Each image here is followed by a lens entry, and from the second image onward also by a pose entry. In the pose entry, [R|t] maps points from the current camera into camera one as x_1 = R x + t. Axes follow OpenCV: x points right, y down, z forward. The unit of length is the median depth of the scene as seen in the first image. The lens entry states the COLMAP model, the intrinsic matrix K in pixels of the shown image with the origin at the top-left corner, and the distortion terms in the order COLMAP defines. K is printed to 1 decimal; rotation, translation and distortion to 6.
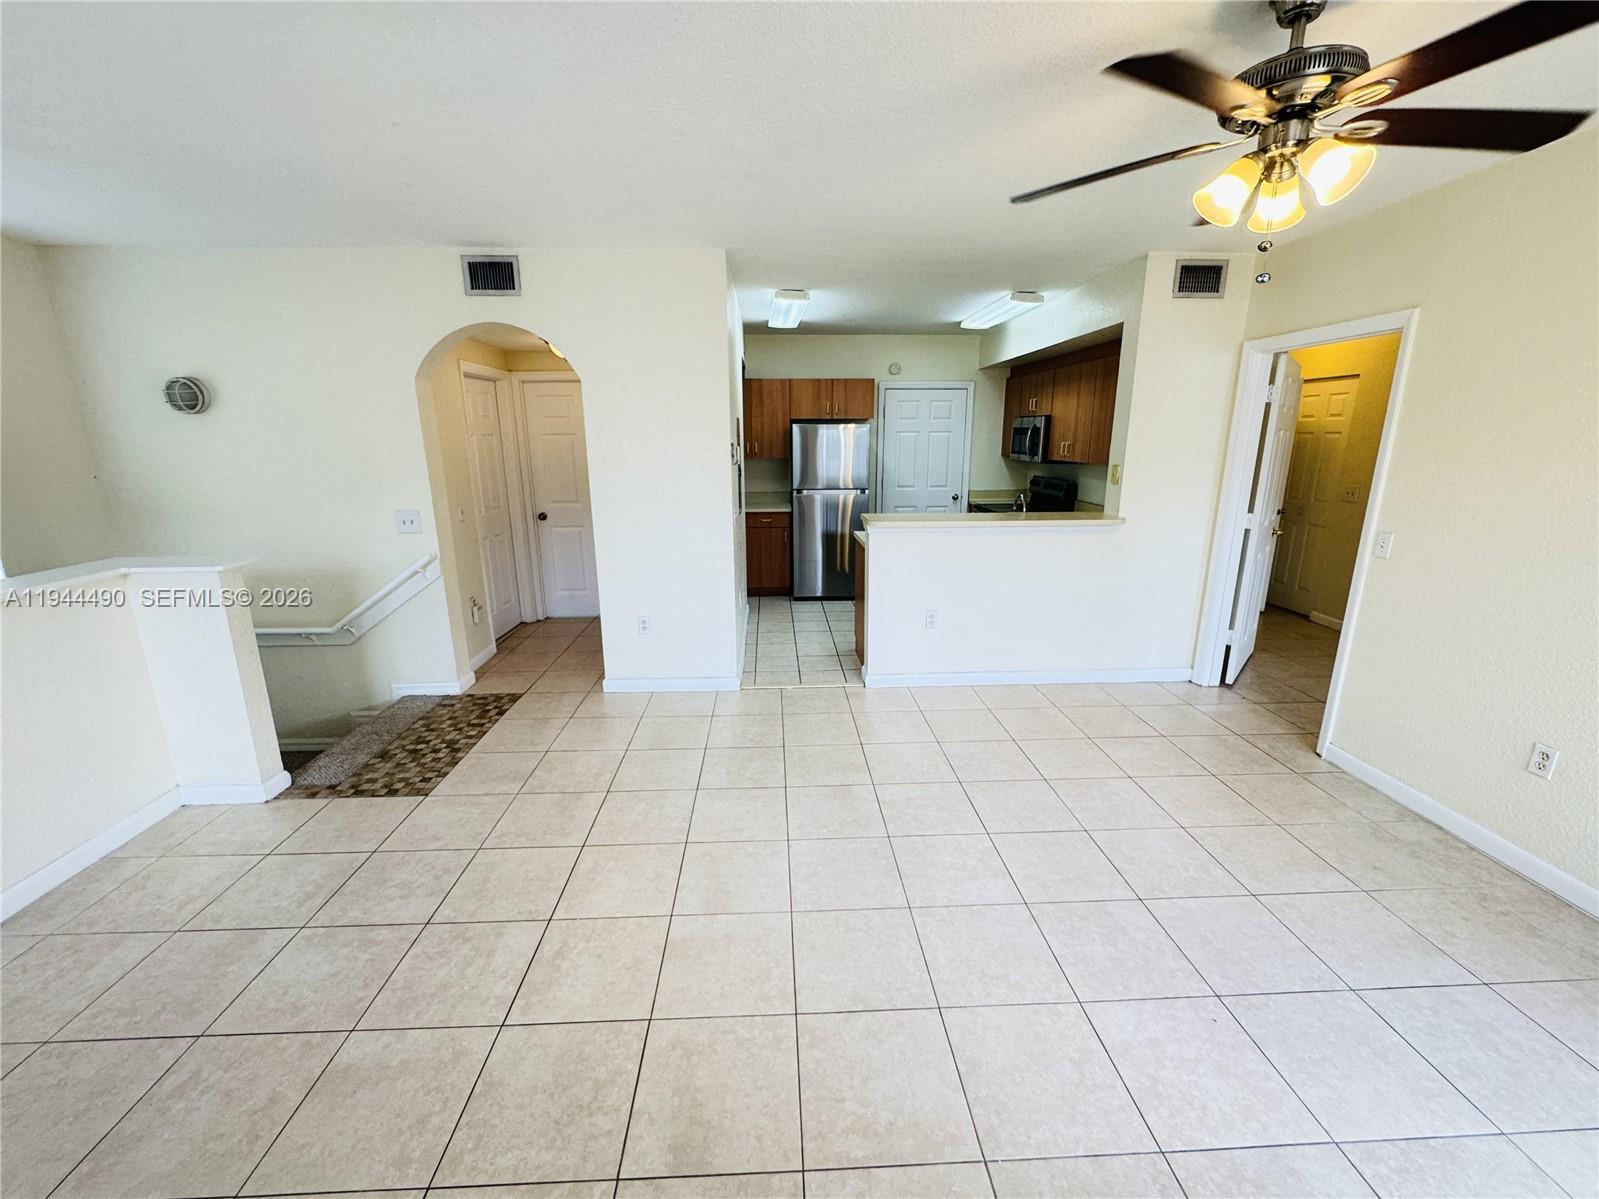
lens RADIAL K [[646.6, 0, 800.9], [0, 646.6, 605.1], [0, 0, 1]] dist [-0.007146, 0.001291]
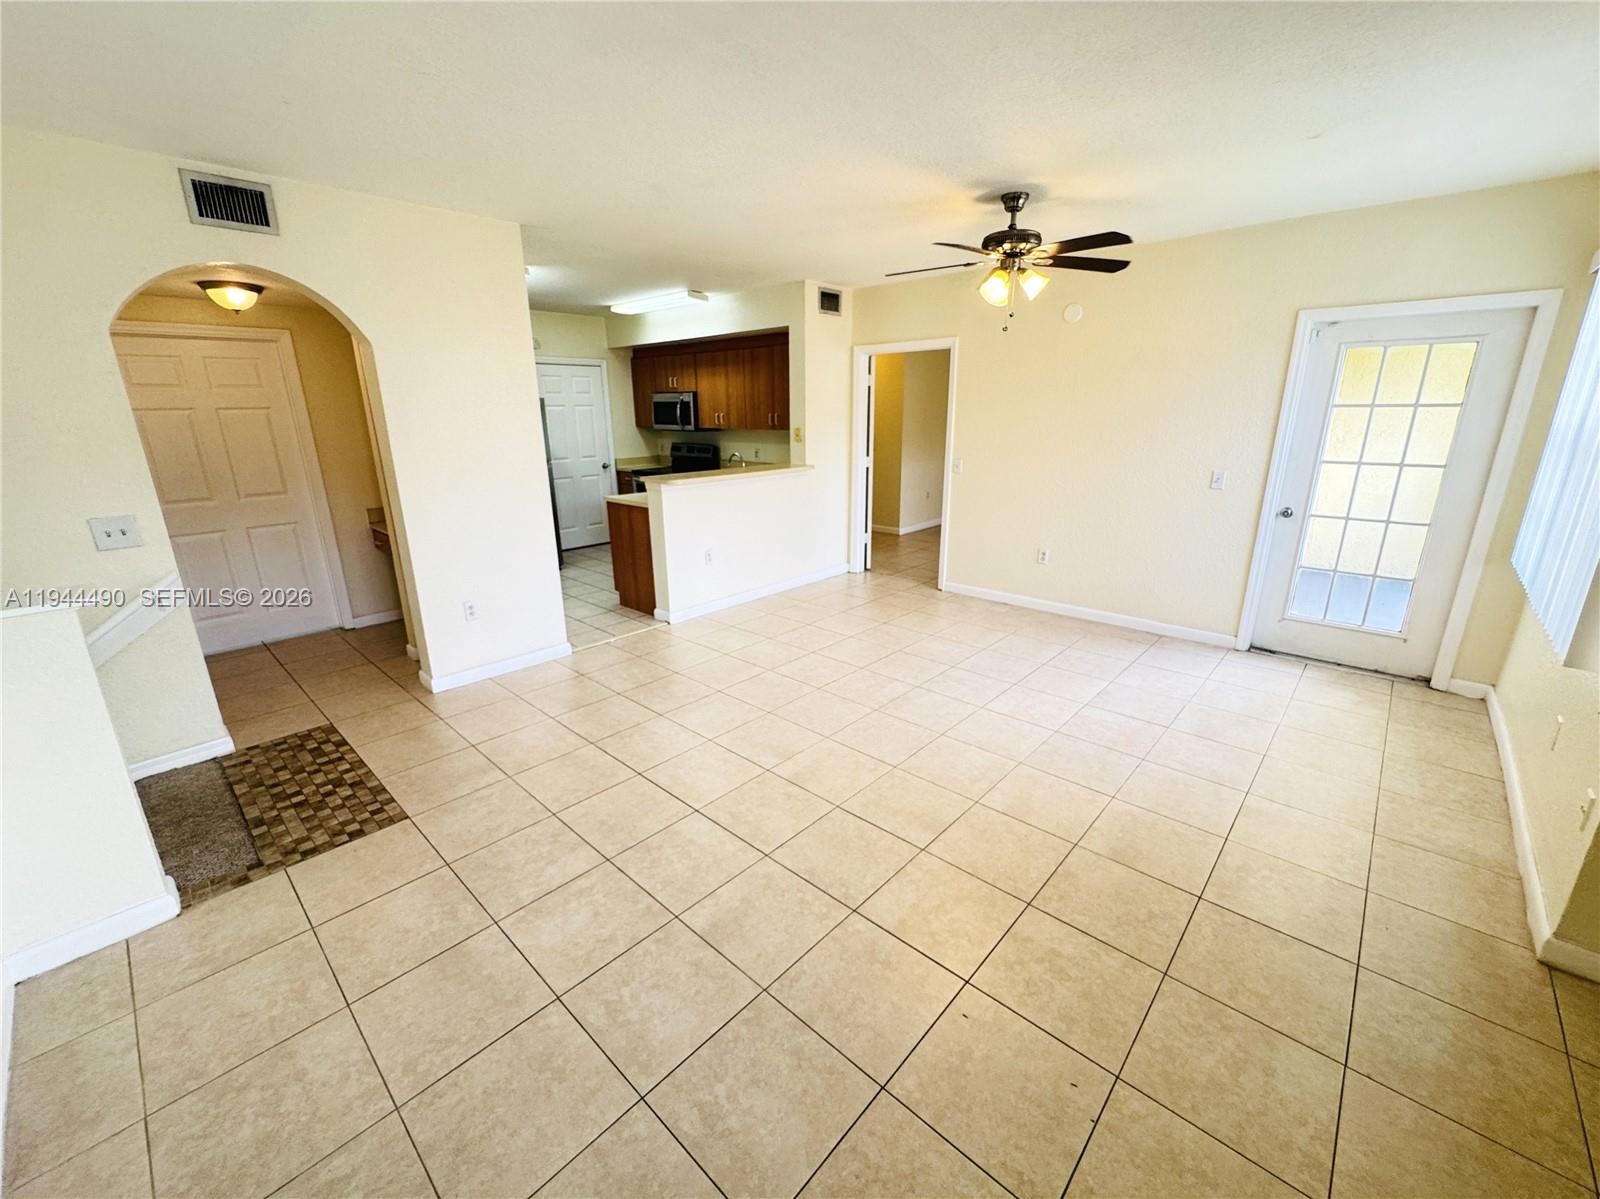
lens RADIAL K [[647.0, 0, 798.0], [0, 647.0, 600.0], [0, 0, 1]] dist [-0.007146, 0.001291]
pose [[0.710547, -0.202160, 0.673983, -0.551774], [0.183905, 0.977901, 0.099438, 0.010797], [-0.679192, 0.053293, 0.732023, -0.017734]]
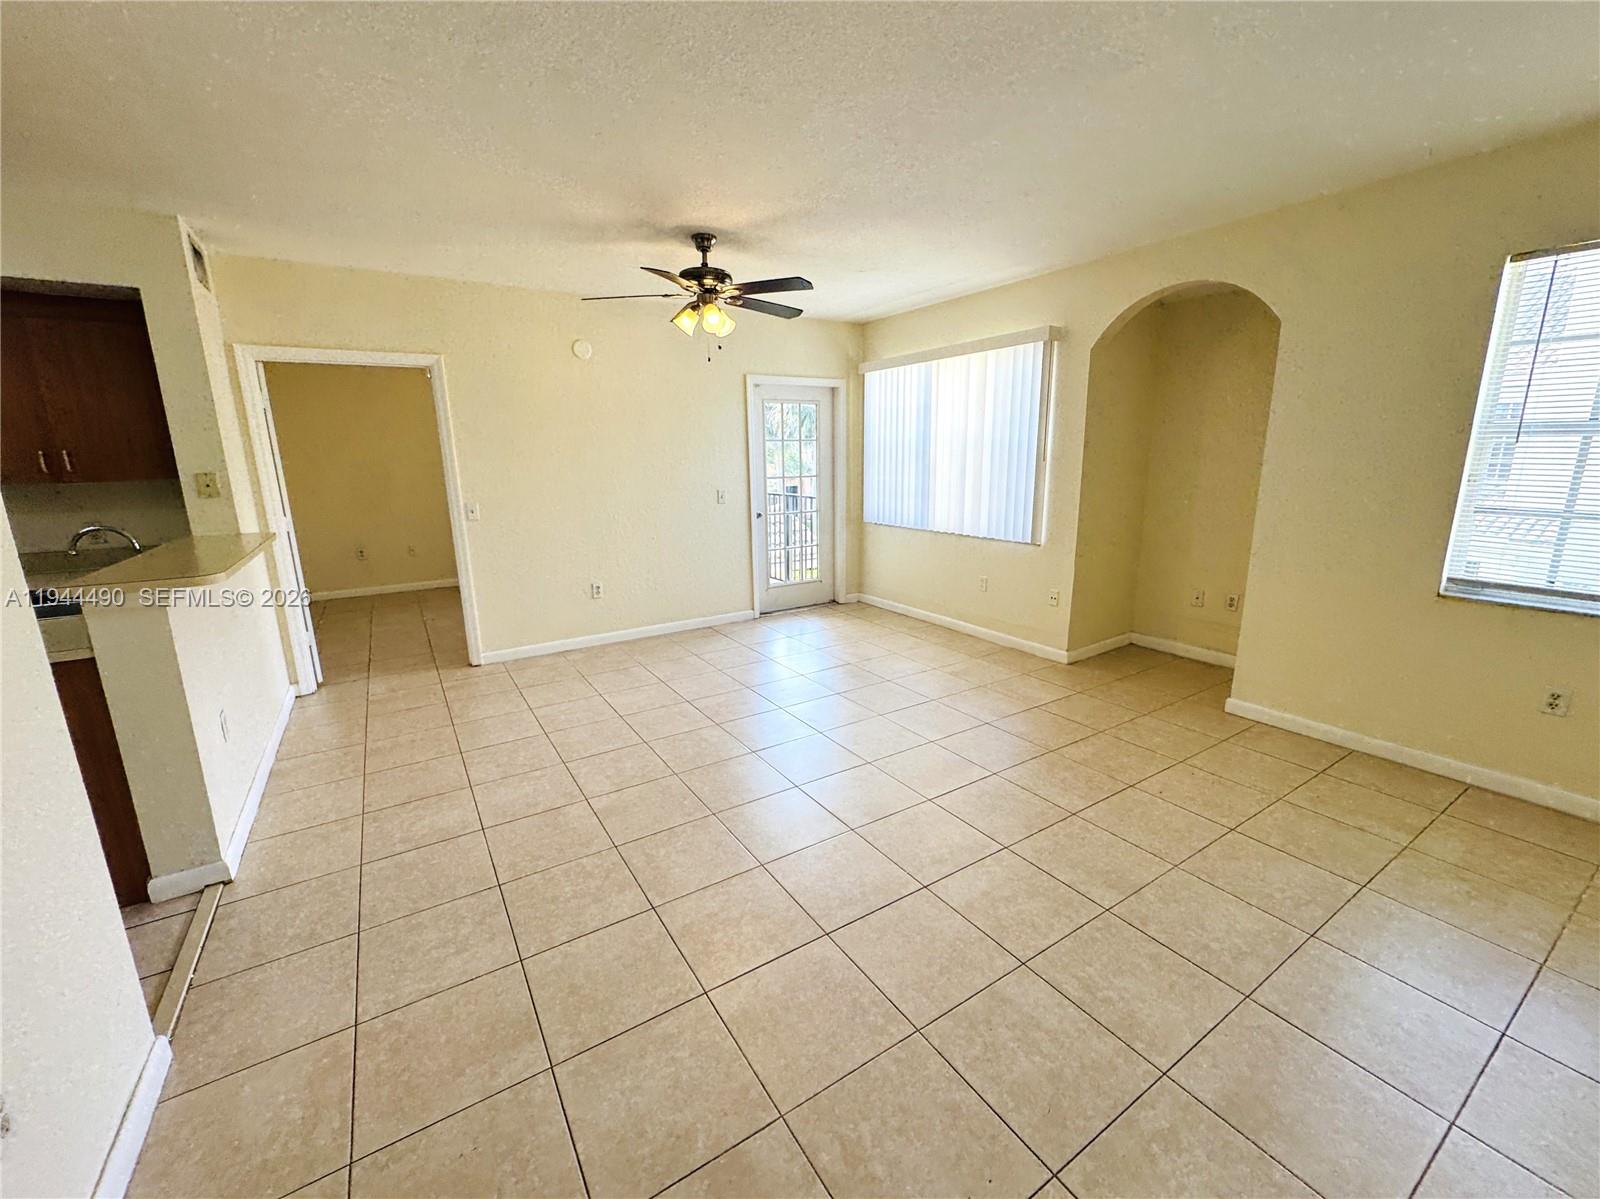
lens RADIAL K [[647.0, 0, 799.5], [0, 647.0, 597.8], [0, 0, 1]] dist [-0.007146, 0.001291]
pose [[-0.499725, -0.177443, 0.847814, -0.593447], [0.237403, 0.913254, 0.331071, -0.168107], [-0.833015, 0.366718, -0.414250, 0.789262]]
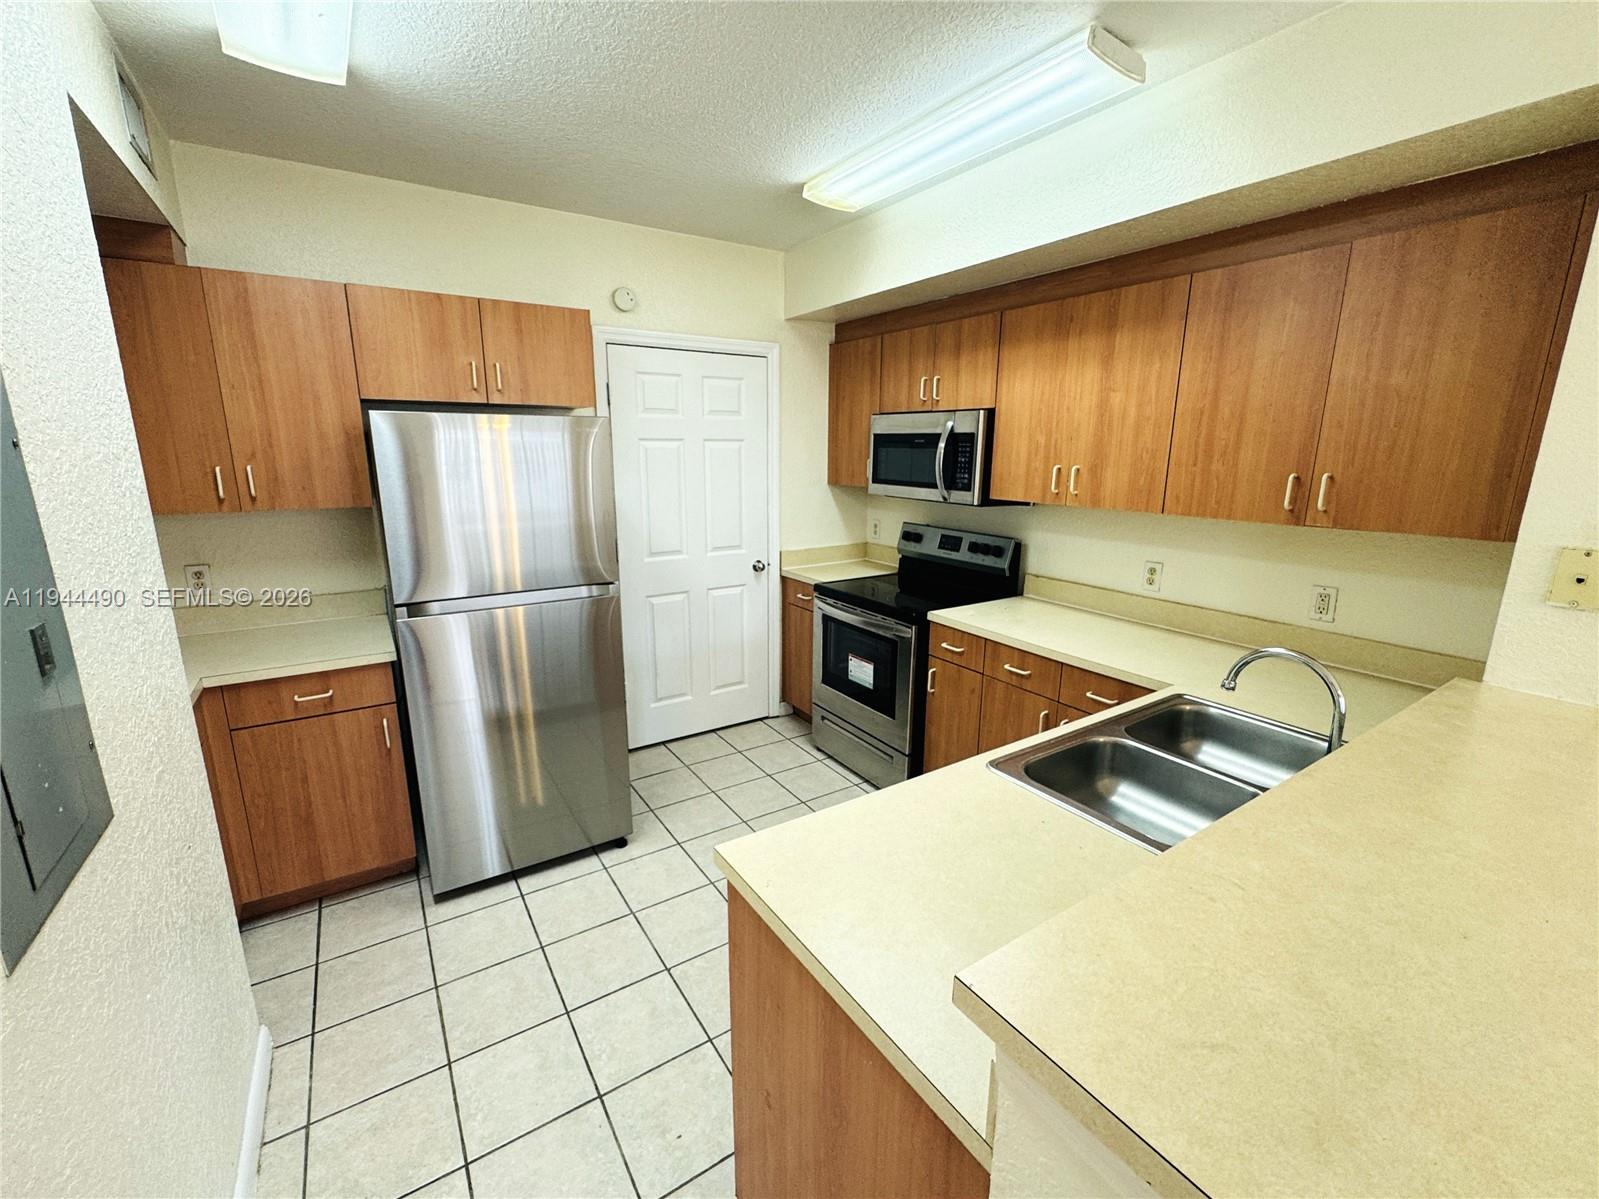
lens RADIAL K [[669.8, 0, 796.0], [0, 669.8, 600.9], [0, 0, 1]] dist [-0.001863, -0.000128]
pose [[0.858210, -0.106619, 0.502104, -0.011882], [0.122573, 0.992459, 0.001237, -0.242020], [-0.498449, 0.060482, 0.864806, 0.927023]]
